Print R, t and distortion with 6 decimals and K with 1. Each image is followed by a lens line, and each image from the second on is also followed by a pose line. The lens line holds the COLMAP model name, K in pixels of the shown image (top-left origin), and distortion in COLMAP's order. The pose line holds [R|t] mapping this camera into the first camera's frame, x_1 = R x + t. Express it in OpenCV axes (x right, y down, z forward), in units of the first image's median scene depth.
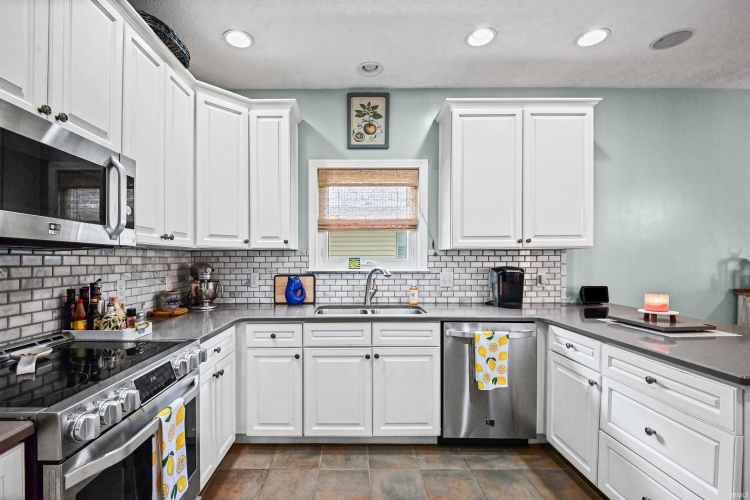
lens RADIAL K [[333.5, 0, 352.9], [0, 333.5, 264.4], [0, 0, 1]] dist [-0.001013, -0.000146]
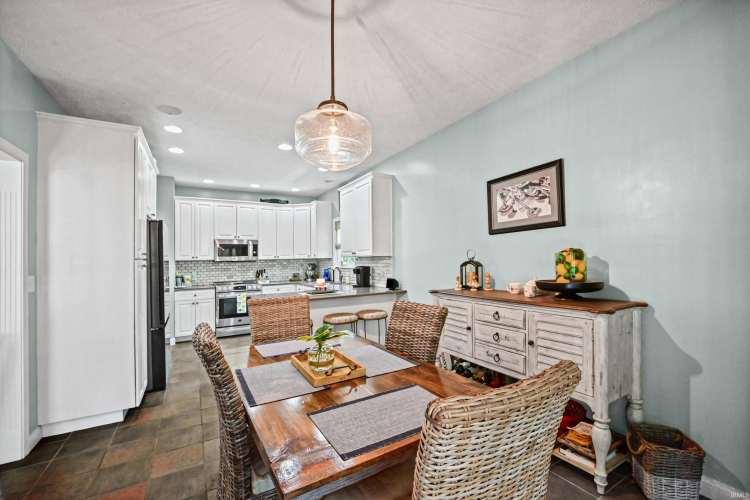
lens RADIAL K [[305.0, 0, 375.8], [0, 305.0, 257.8], [0, 0, 1]] dist [-0.000116, -0.000085]
pose [[0.513869, -0.012345, -0.857780, 1.845728], [0.007616, 0.999923, -0.009828, -0.021474], [0.857835, -0.001482, 0.513923, 0.160170]]
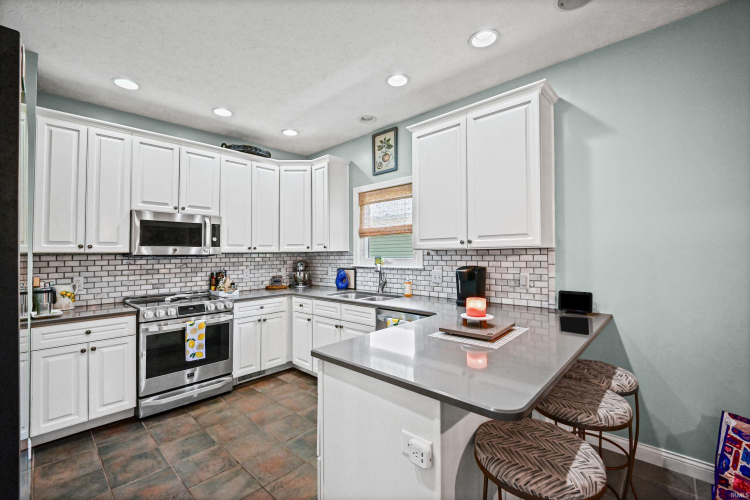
lens RADIAL K [[322.0, 0, 377.4], [0, 322.0, 246.6], [0, 0, 1]] dist [-0.002392, -0.000578]
pose [[0.733498, -0.019931, -0.679399, 0.874416], [0.001254, 0.999608, -0.027971, -0.024752], [0.679690, 0.019665, 0.733236, 0.063899]]
